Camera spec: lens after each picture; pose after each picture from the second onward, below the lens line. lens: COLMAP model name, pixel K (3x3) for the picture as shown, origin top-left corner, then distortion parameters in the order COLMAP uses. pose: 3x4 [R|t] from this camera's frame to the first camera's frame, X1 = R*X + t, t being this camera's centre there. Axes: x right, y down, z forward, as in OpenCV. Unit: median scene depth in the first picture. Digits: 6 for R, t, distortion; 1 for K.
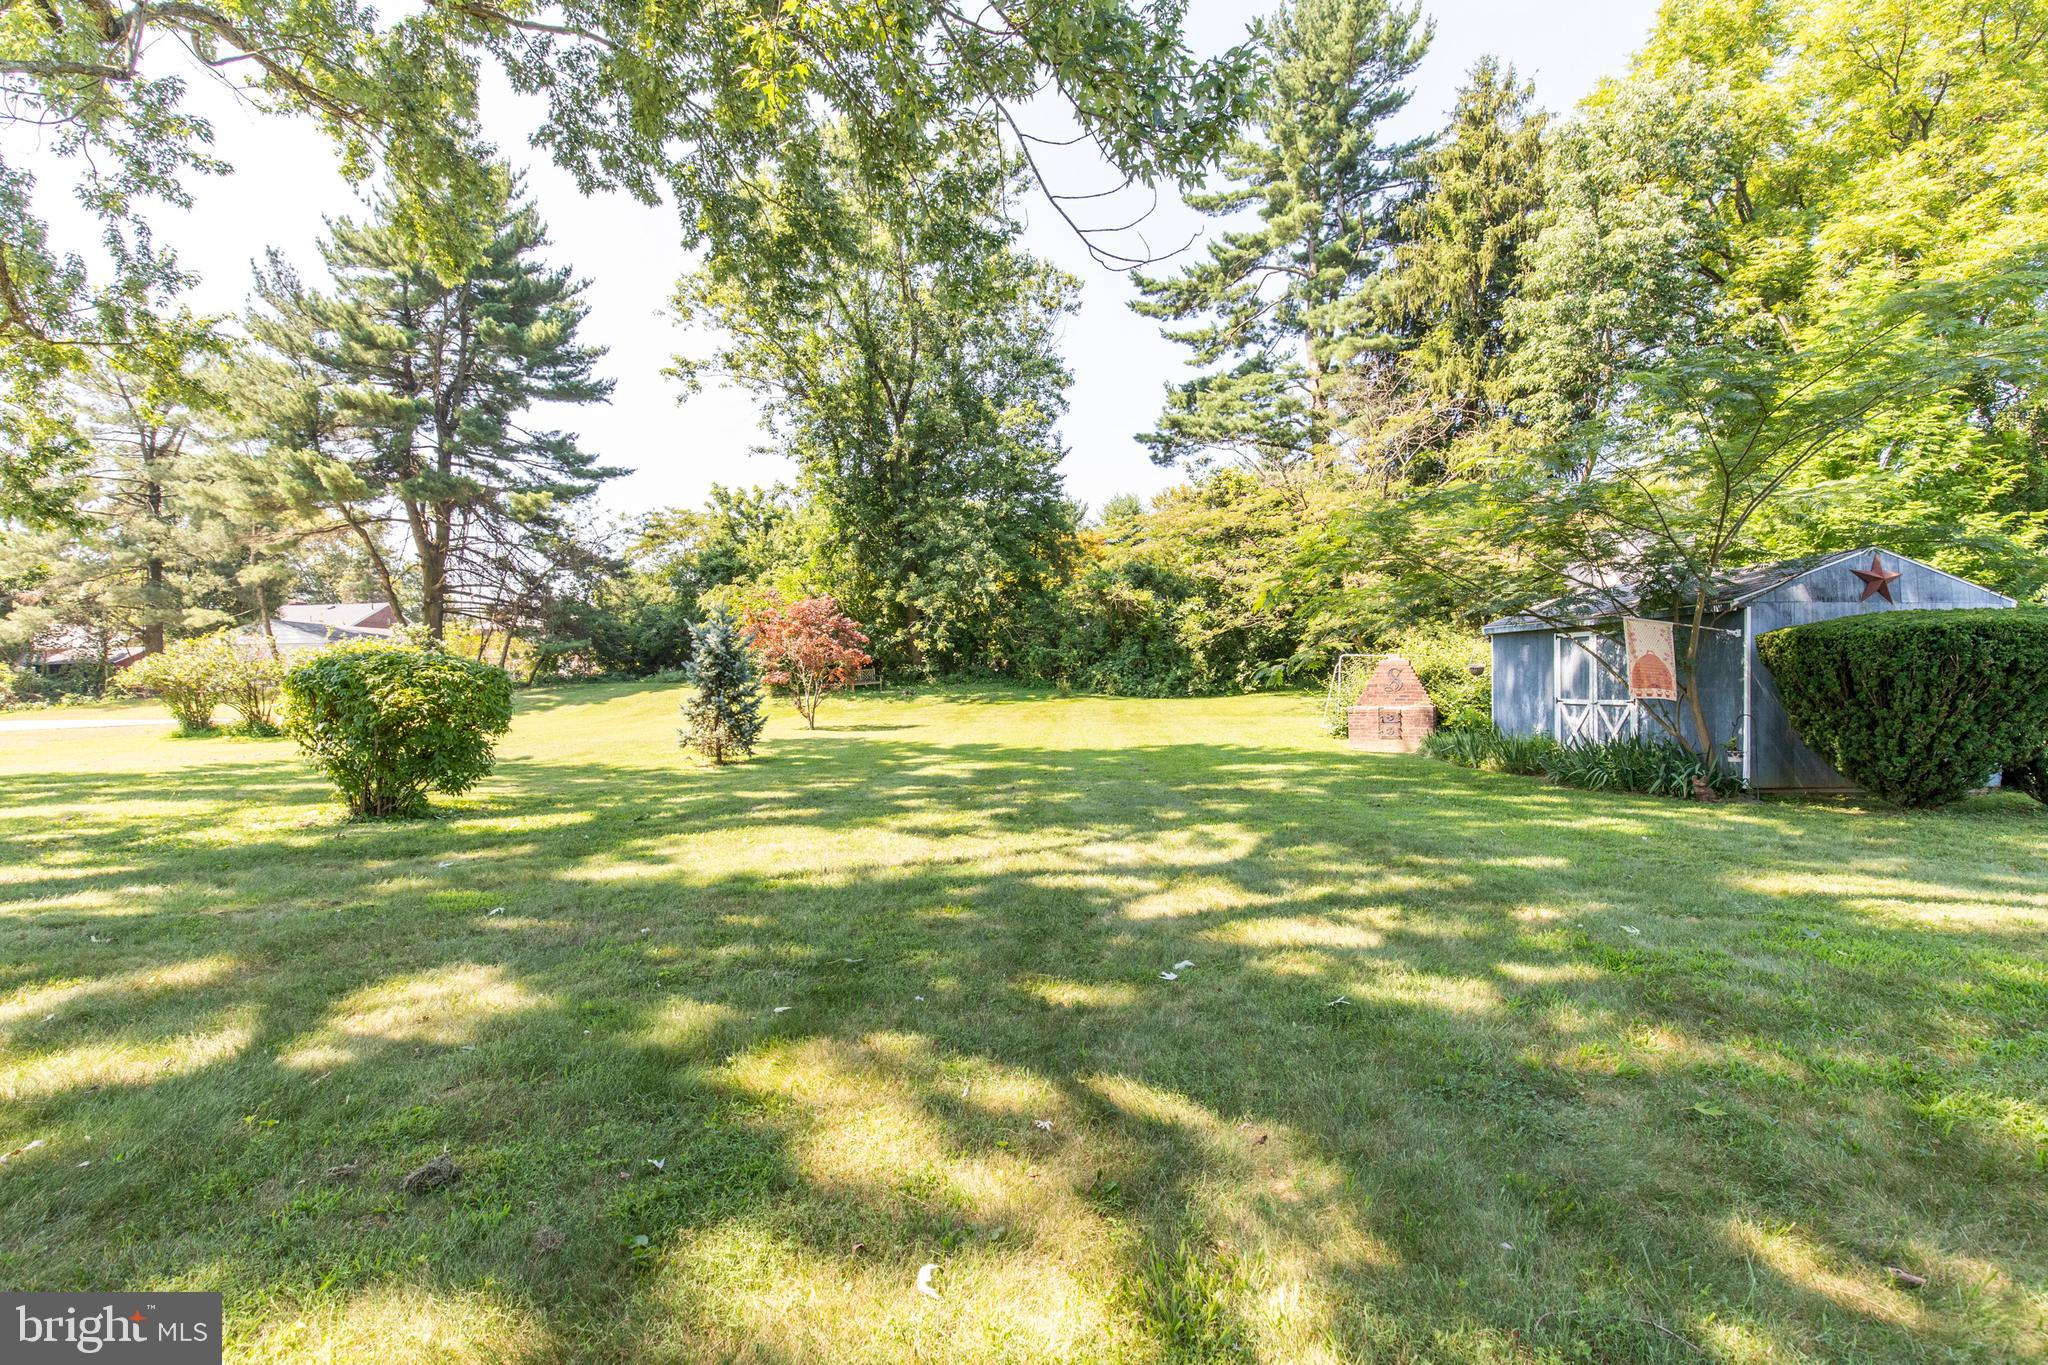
lens RADIAL K [[917.2, 0, 1024.0], [0, 917.2, 681.8], [0, 0, 1]] dist [0.008341, -0.002225]
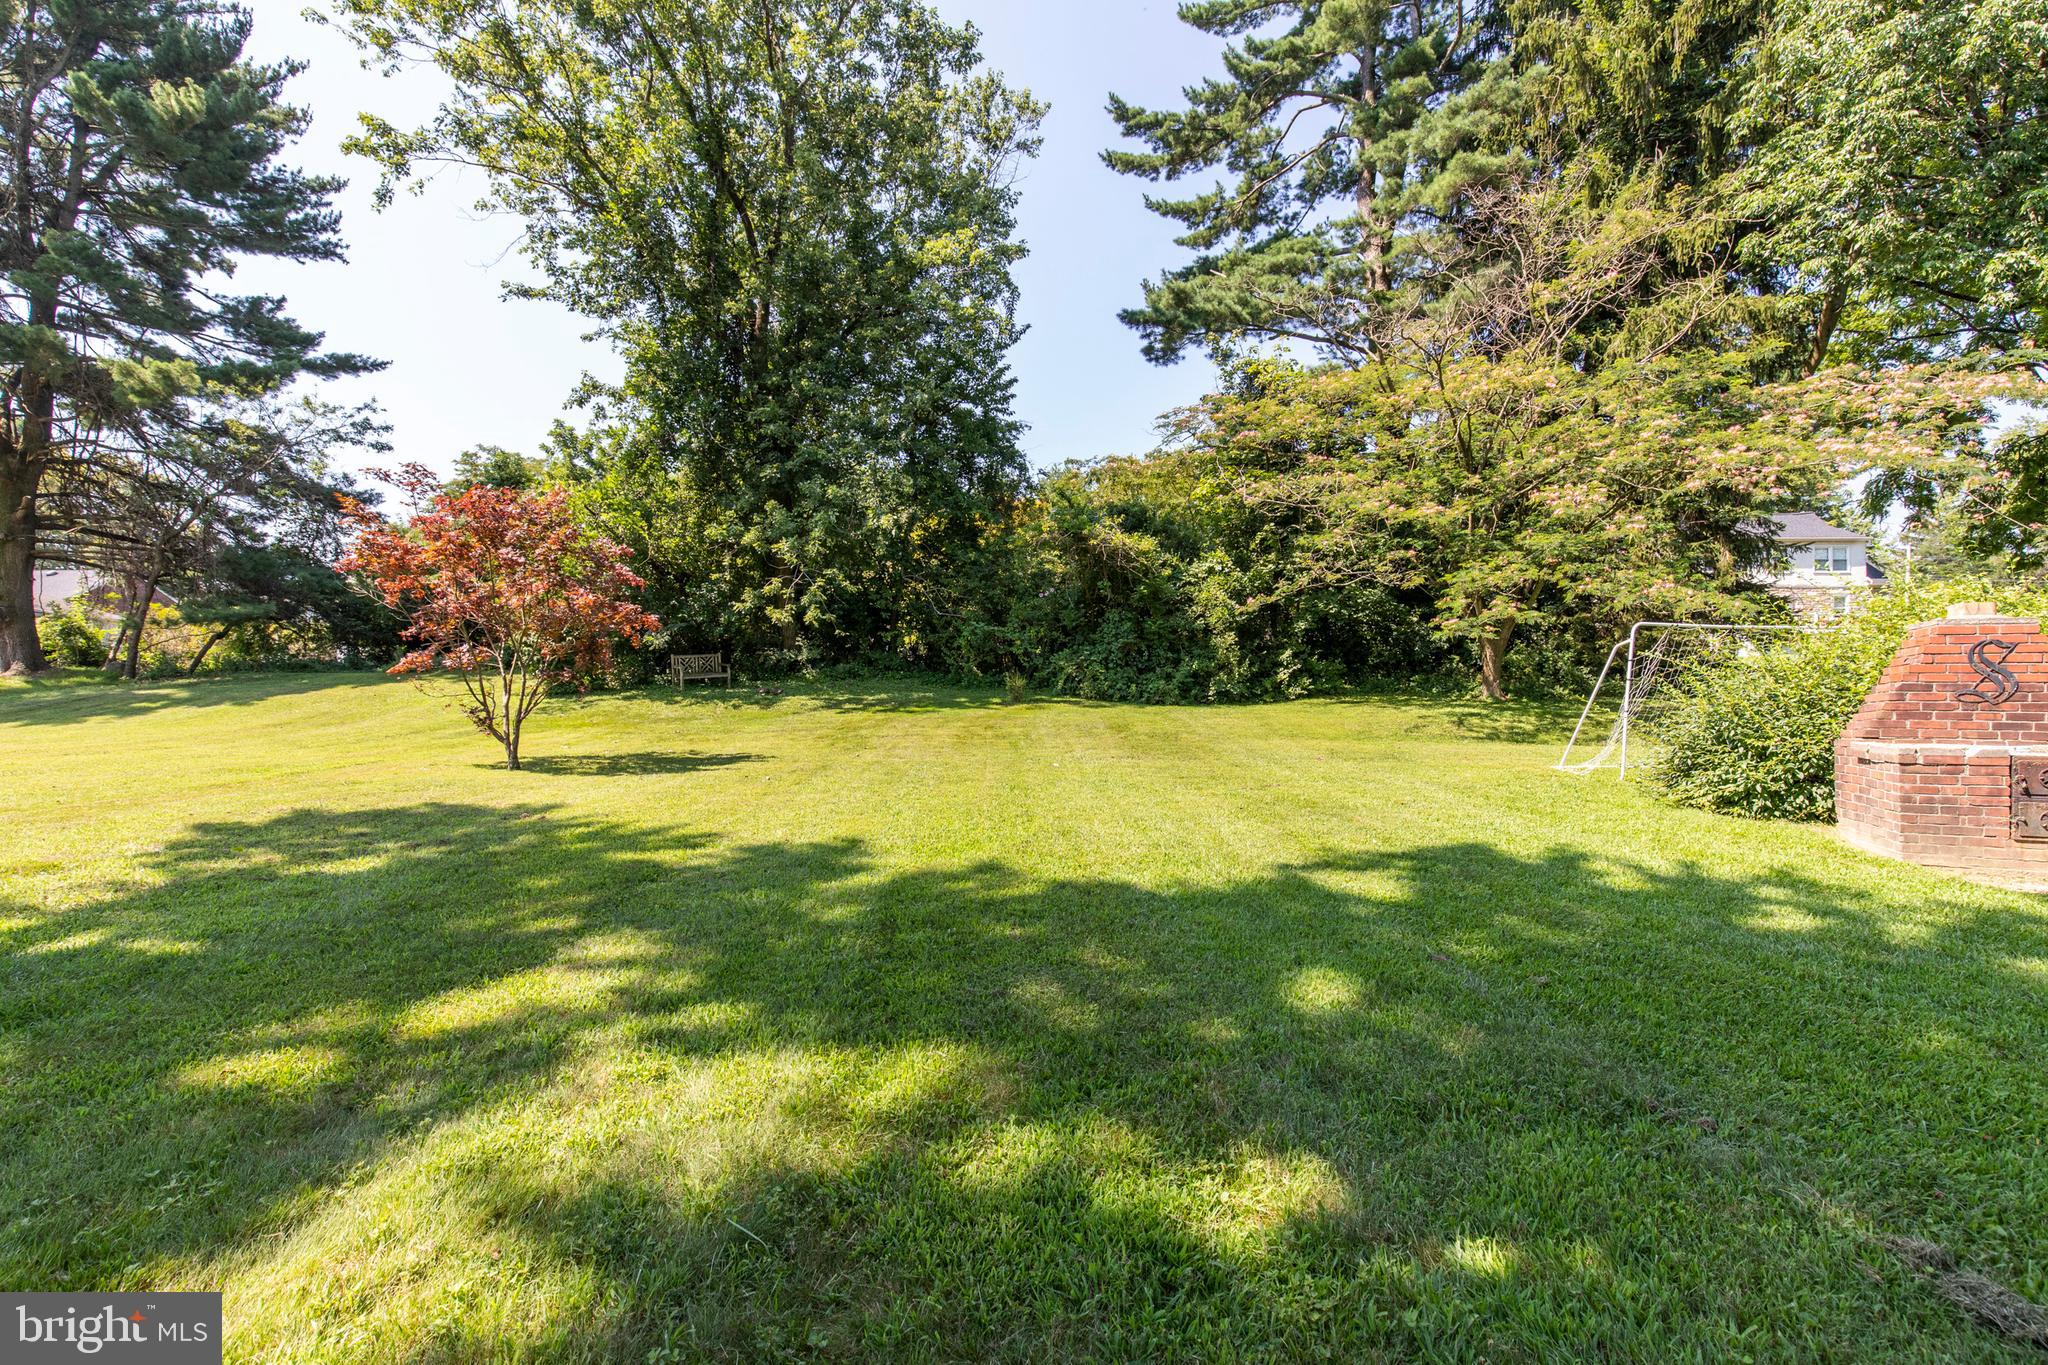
lens RADIAL K [[917.2, 0, 1026.6], [0, 917.2, 663.5], [0, 0, 1]] dist [0.008341, -0.002225]
pose [[0.995979, 0.013427, 0.088576, -0.004580], [-0.011852, 0.999763, -0.018281, 0.001570], [-0.088801, 0.017158, 0.995902, 0.332355]]
